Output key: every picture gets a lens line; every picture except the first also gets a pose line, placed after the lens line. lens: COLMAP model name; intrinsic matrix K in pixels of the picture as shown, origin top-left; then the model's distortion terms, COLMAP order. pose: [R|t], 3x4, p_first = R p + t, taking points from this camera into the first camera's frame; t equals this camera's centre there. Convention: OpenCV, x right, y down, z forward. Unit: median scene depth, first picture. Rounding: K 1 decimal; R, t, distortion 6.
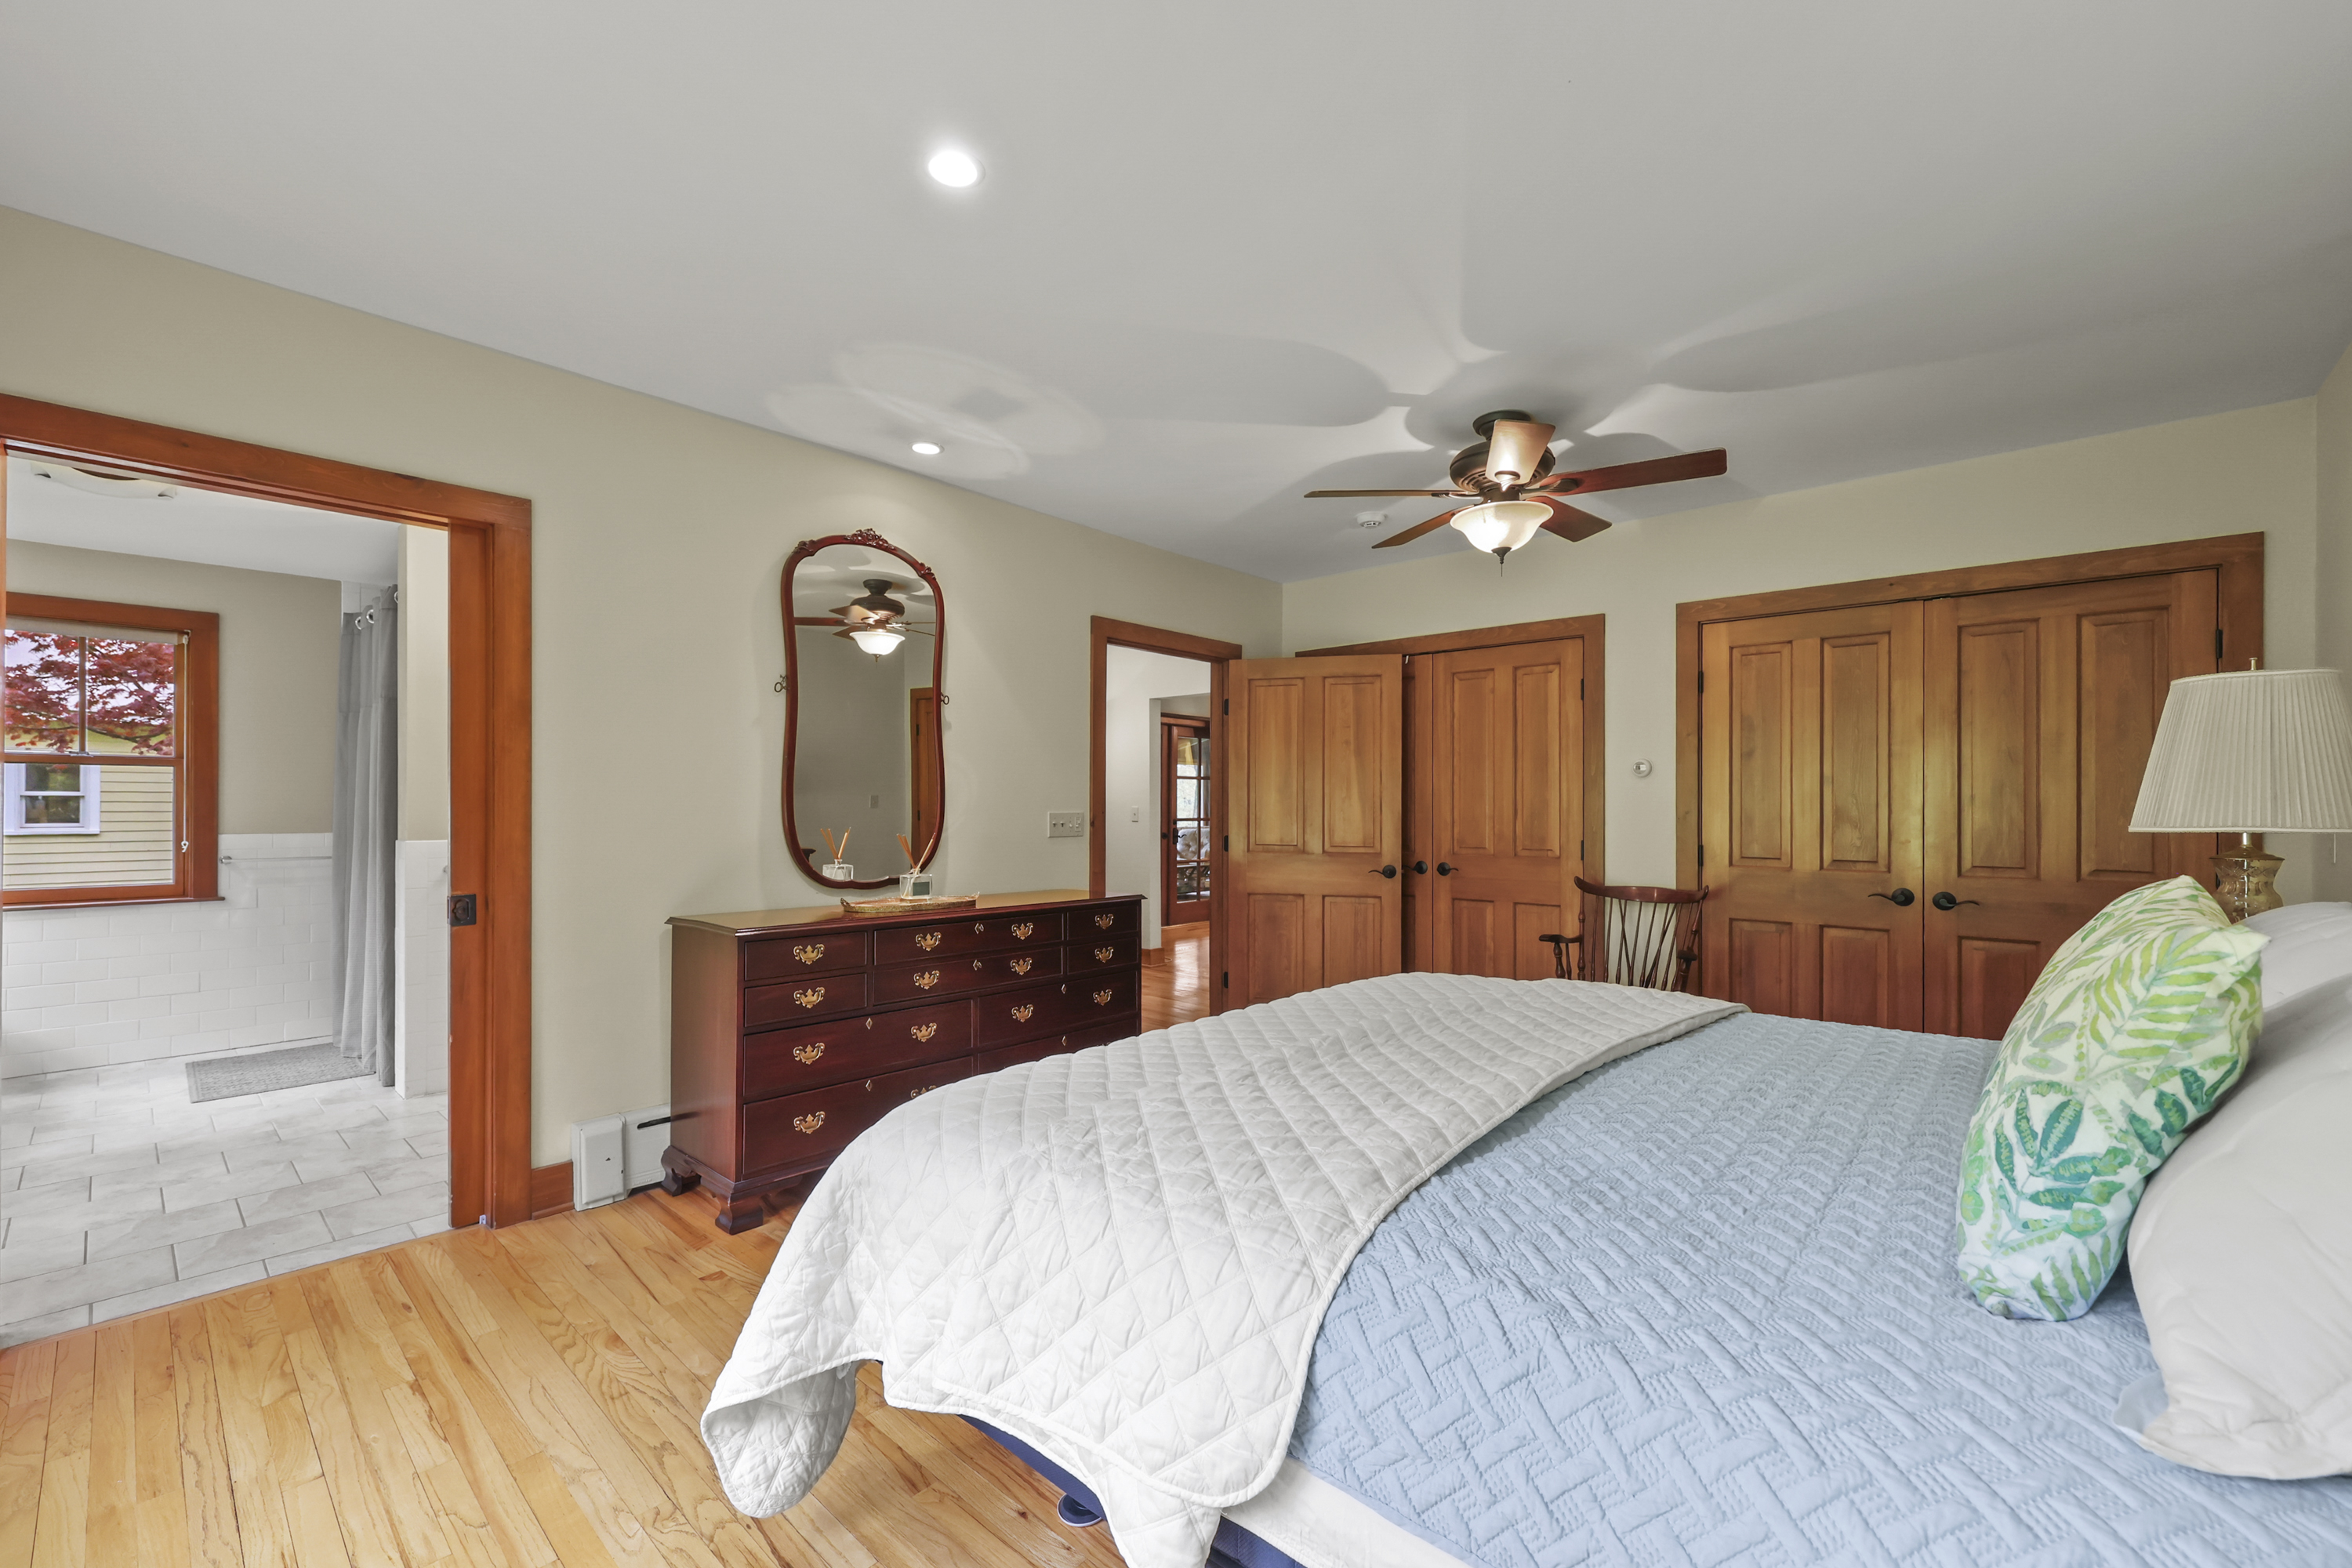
lens RADIAL K [[963.9, 0, 1185.0], [0, 963.9, 793.9], [0, 0, 1]] dist [0.010728, -0.000421]
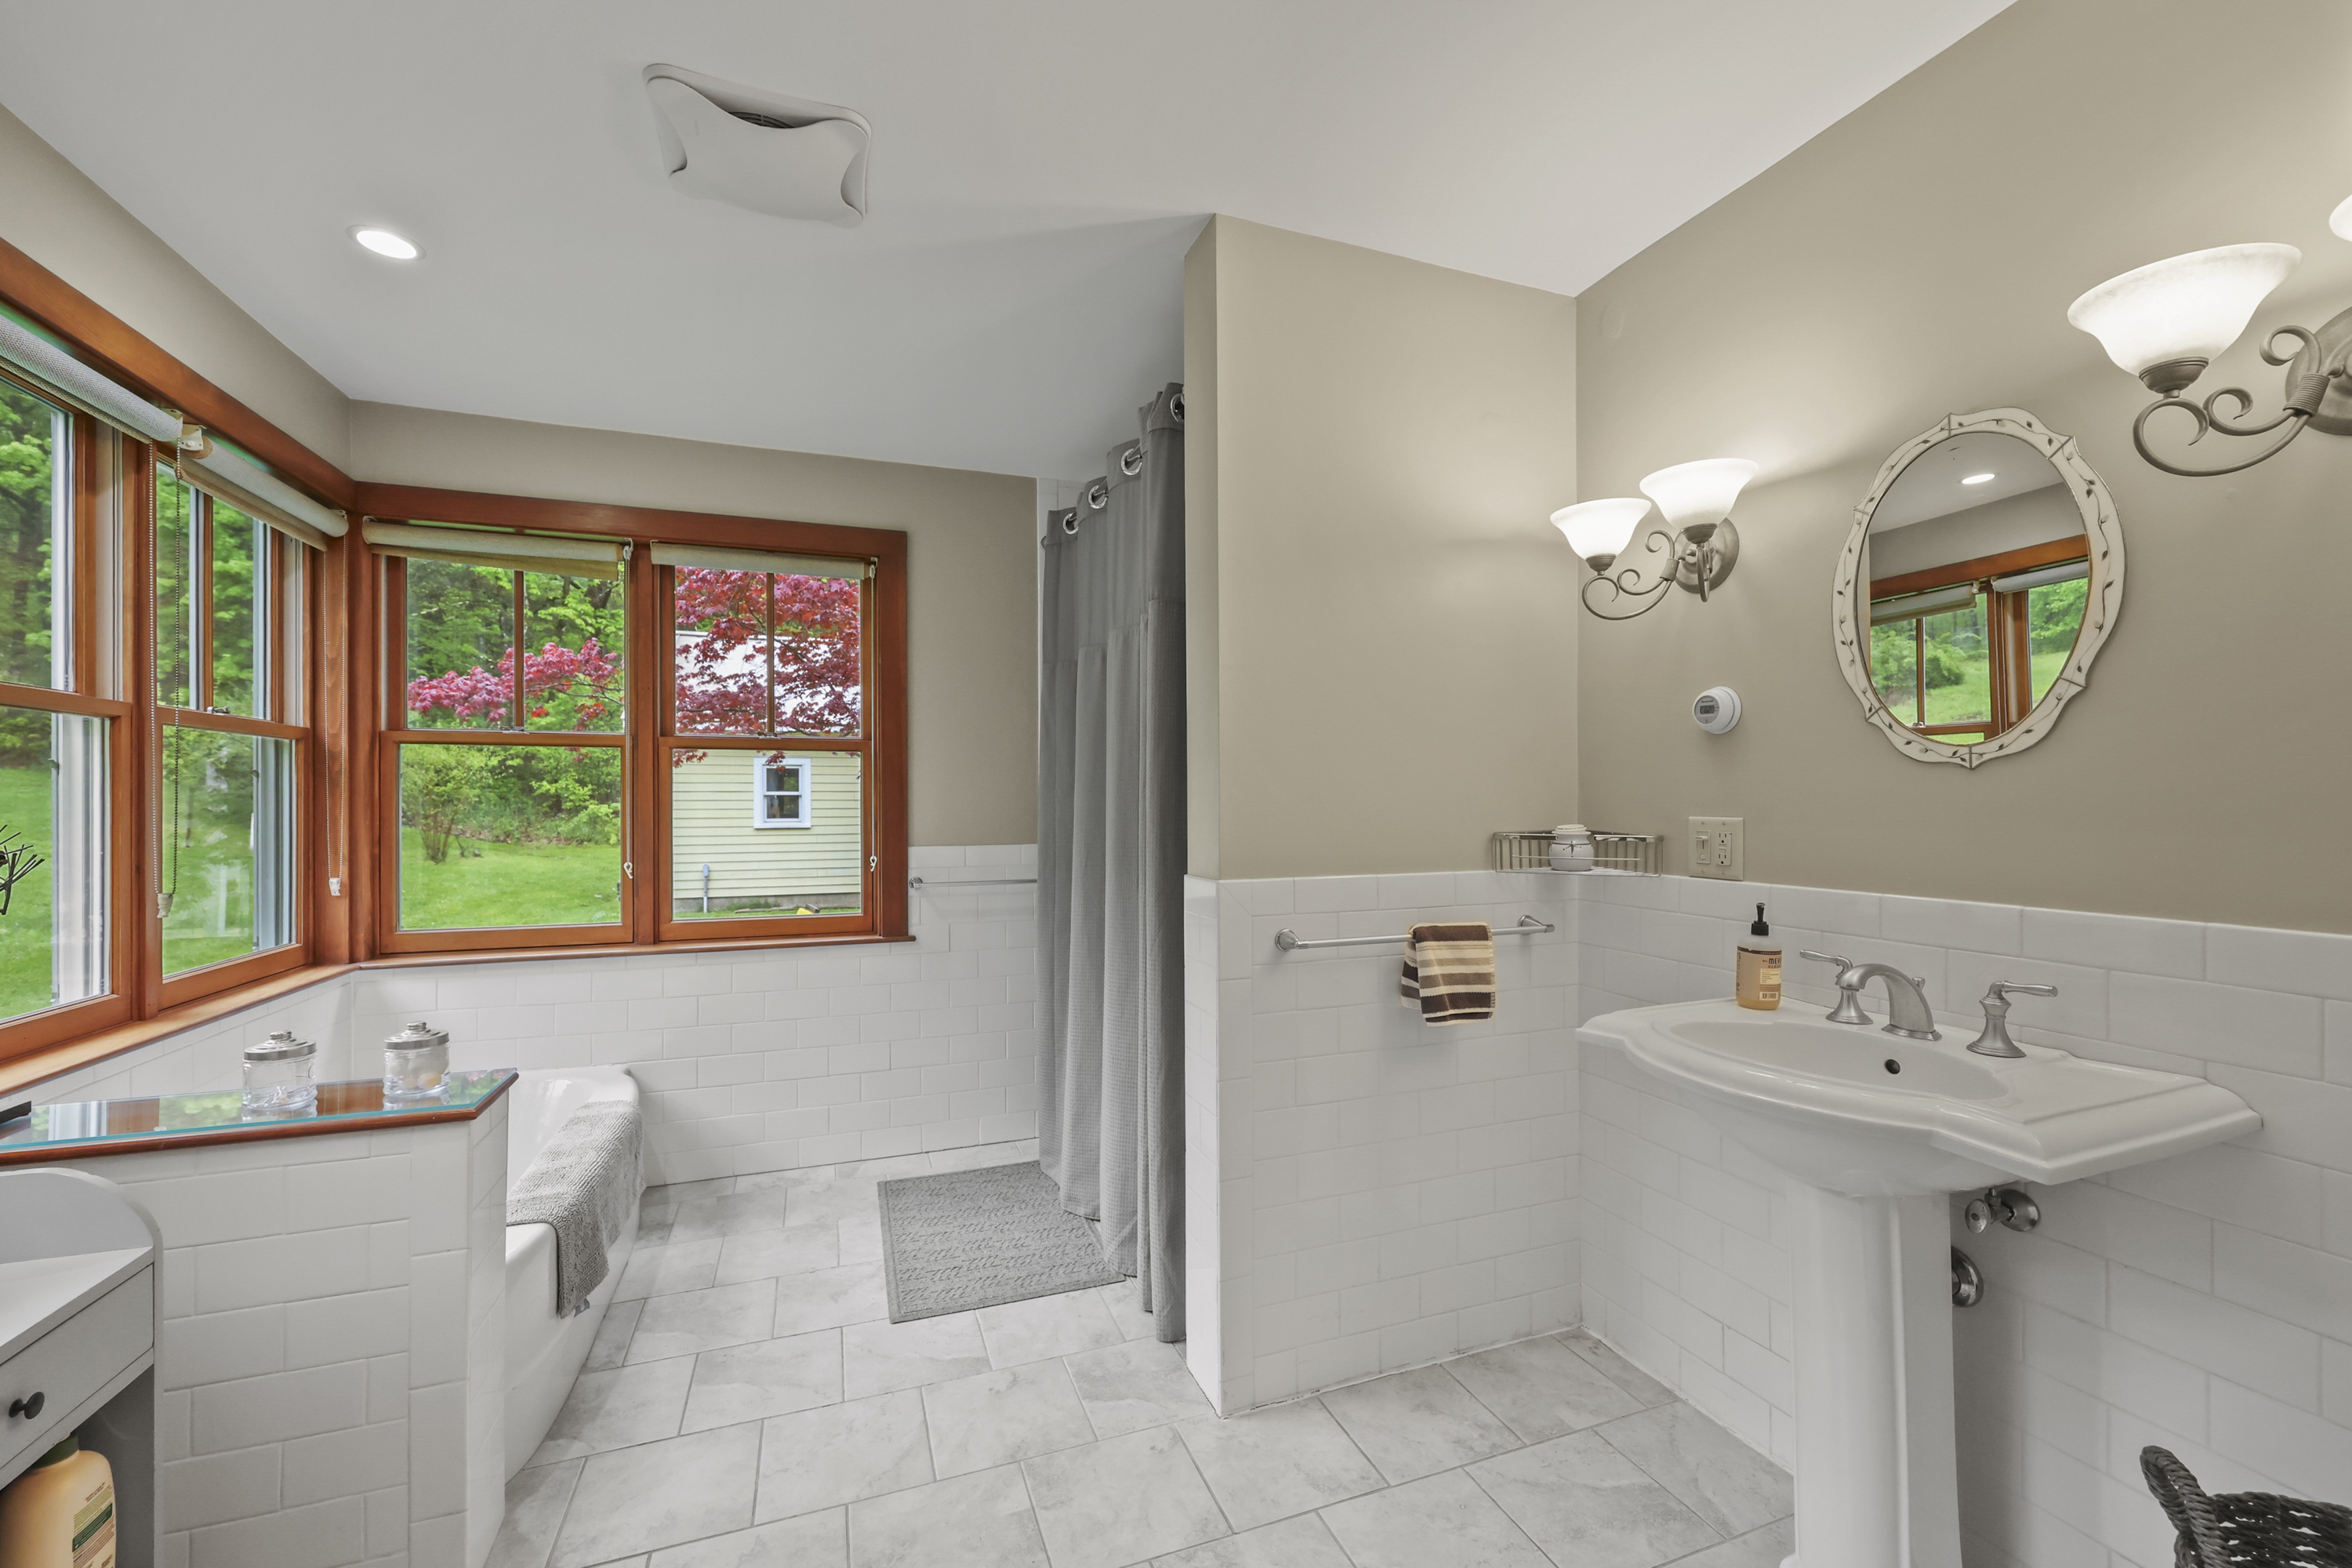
lens RADIAL K [[963.9, 0, 1185.0], [0, 963.9, 793.9], [0, 0, 1]] dist [0.010728, -0.000421]
pose [[0.889491, -0.004672, -0.456930, -0.396231], [0.005849, 0.999982, 0.001162, 0.003760], [0.456916, -0.003707, 0.889502, 0.377031]]
